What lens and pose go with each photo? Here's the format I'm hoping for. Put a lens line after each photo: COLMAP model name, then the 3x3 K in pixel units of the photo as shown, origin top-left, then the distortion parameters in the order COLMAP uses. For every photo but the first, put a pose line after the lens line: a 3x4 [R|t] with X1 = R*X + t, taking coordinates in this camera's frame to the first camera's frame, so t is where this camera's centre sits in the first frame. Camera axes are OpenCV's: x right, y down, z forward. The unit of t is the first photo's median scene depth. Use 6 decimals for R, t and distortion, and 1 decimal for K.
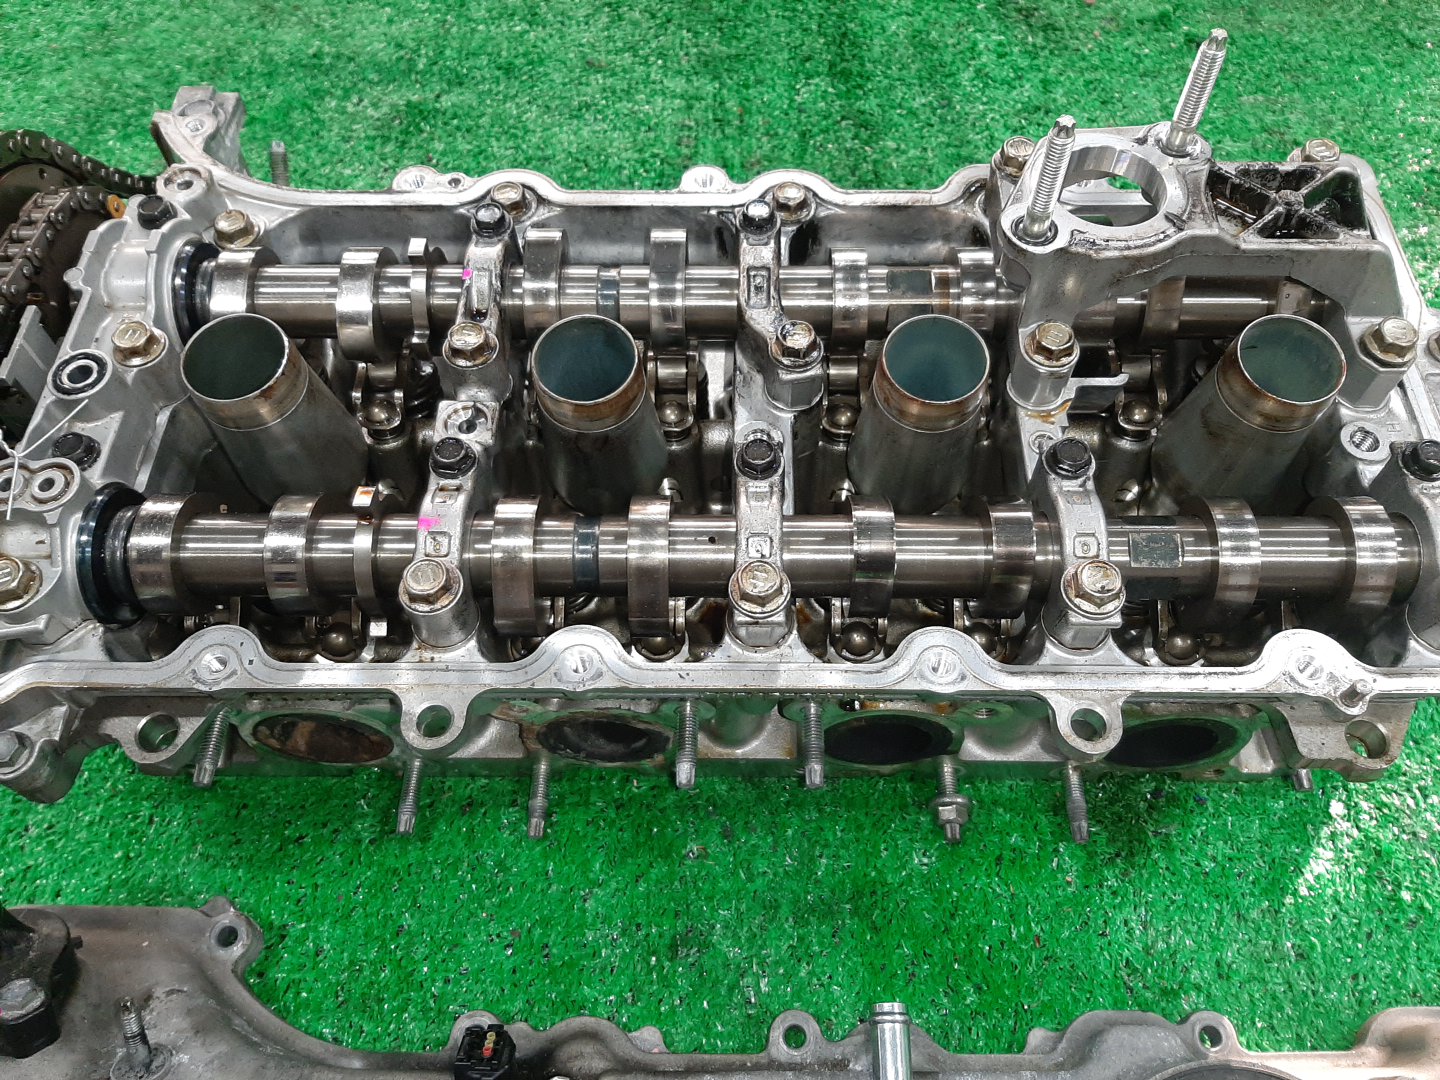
lens RADIAL K [[1144.4, 0, 728.6], [0, 1144.4, 529.8], [0, 0, 1]] dist [0.042739, -0.118232]
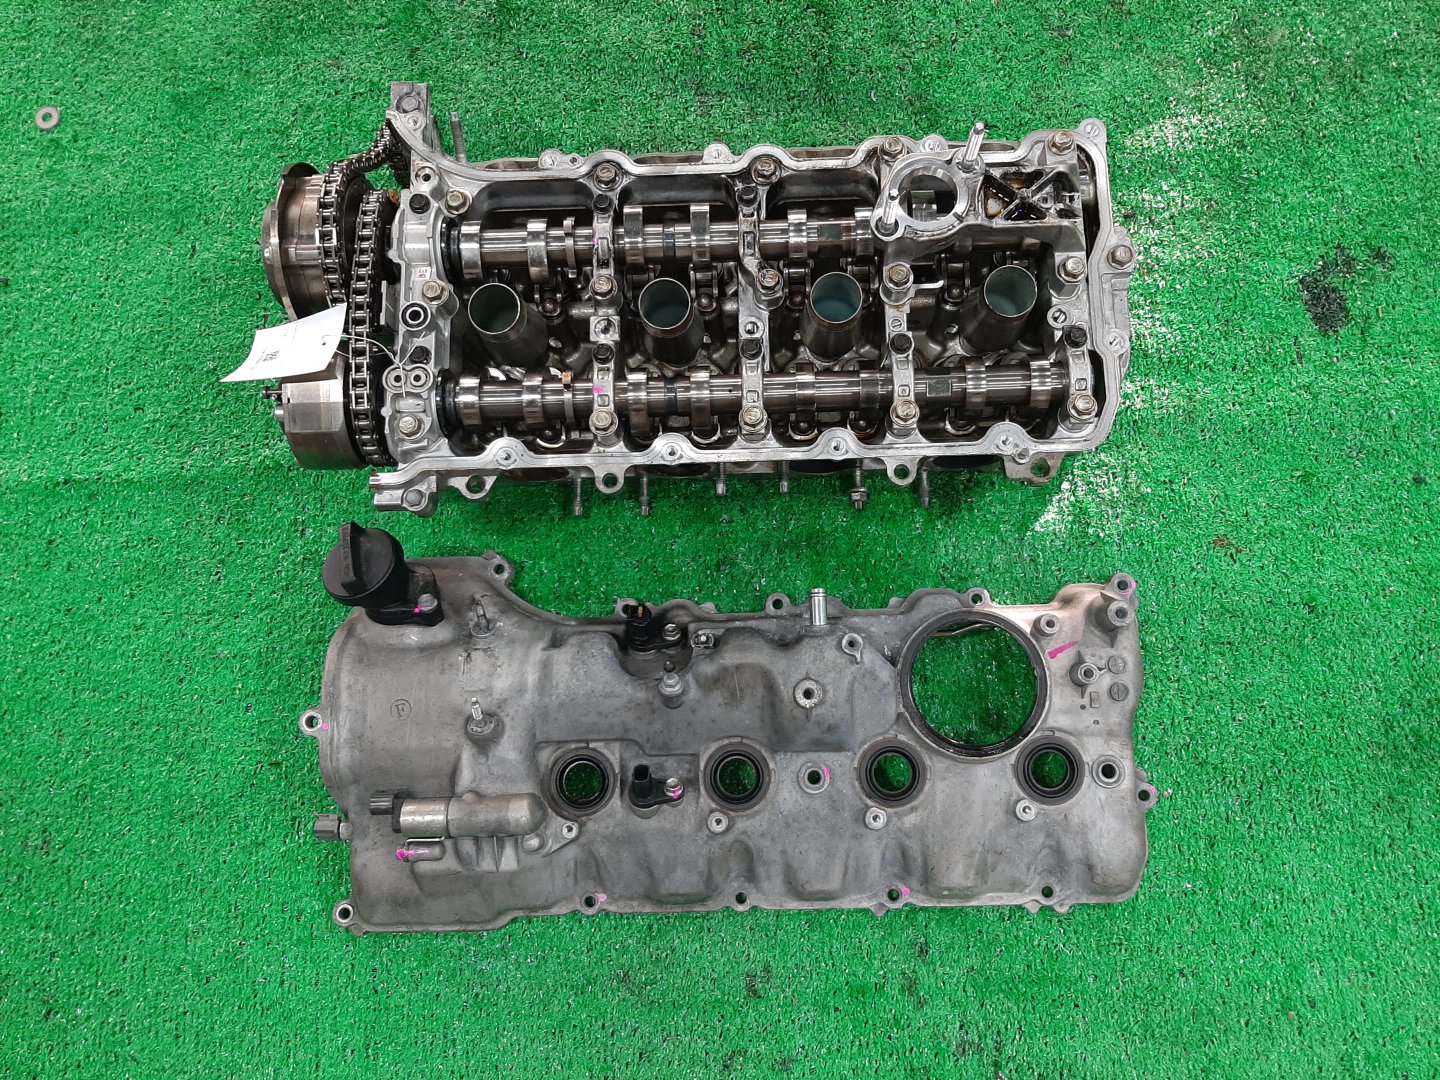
lens RADIAL K [[1144.4, 0, 728.6], [0, 1144.4, 529.8], [0, 0, 1]] dist [0.042739, -0.118232]
pose [[0.999214, -0.034149, -0.020134, 0.014772], [0.038942, 0.940582, 0.337327, -0.411449], [0.007418, -0.337846, 0.941172, -0.959566]]
